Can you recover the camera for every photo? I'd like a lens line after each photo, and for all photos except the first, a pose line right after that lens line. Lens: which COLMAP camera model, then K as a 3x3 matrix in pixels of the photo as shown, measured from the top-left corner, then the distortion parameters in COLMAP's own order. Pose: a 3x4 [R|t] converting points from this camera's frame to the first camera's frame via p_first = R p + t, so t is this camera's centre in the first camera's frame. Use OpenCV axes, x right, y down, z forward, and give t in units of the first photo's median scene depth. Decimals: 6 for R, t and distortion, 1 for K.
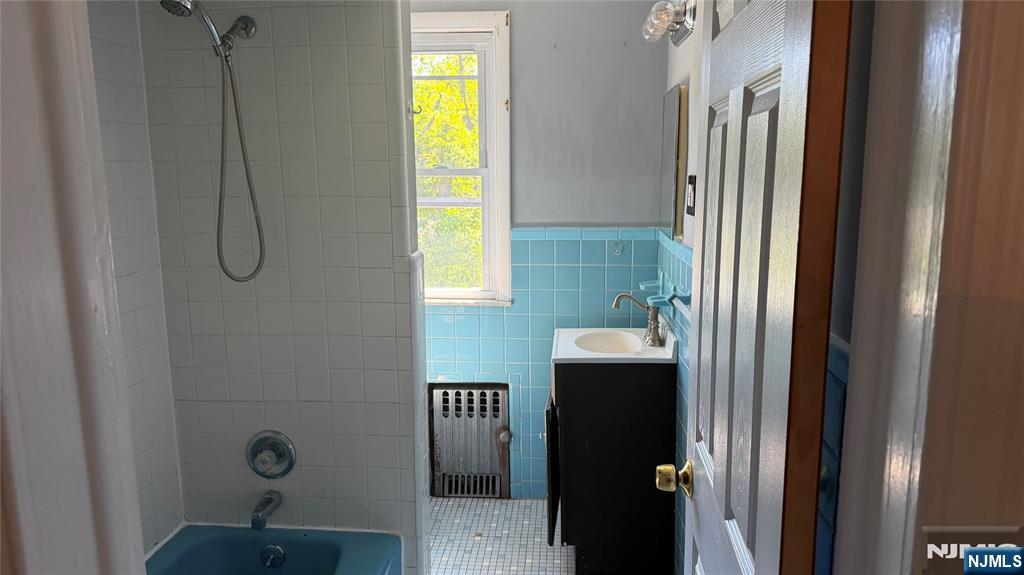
lens RADIAL K [[710.2, 0, 510.1], [0, 710.2, 293.9], [0, 0, 1]] dist [0.111258, -0.195306]
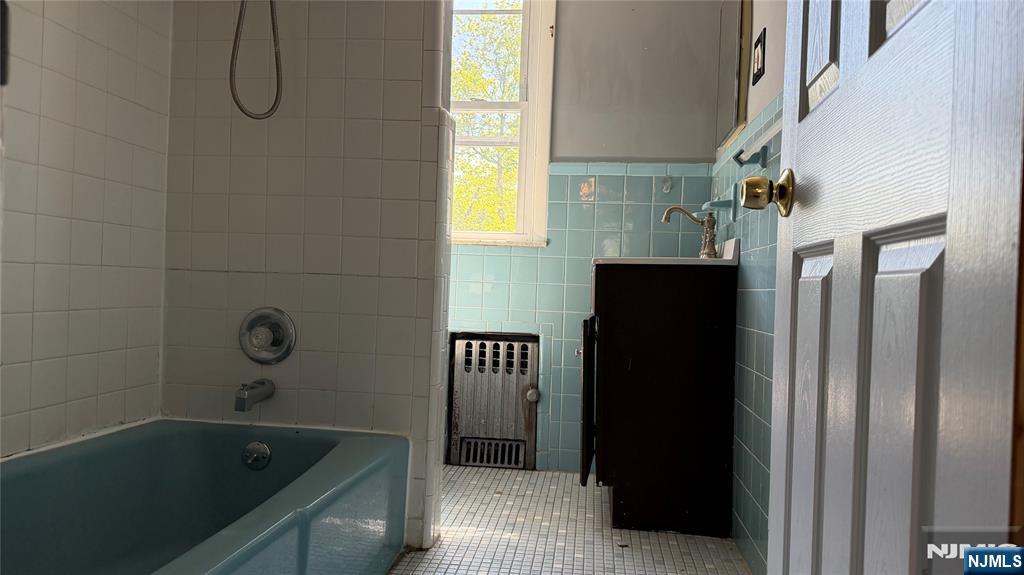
lens RADIAL K [[710.2, 0, 510.1], [0, 710.2, 293.9], [0, 0, 1]] dist [0.111258, -0.195306]
pose [[0.998118, 0.044643, -0.042051, -0.003624], [-0.050620, 0.986790, -0.153895, 0.213179], [0.034625, 0.155734, 0.987192, 0.105094]]
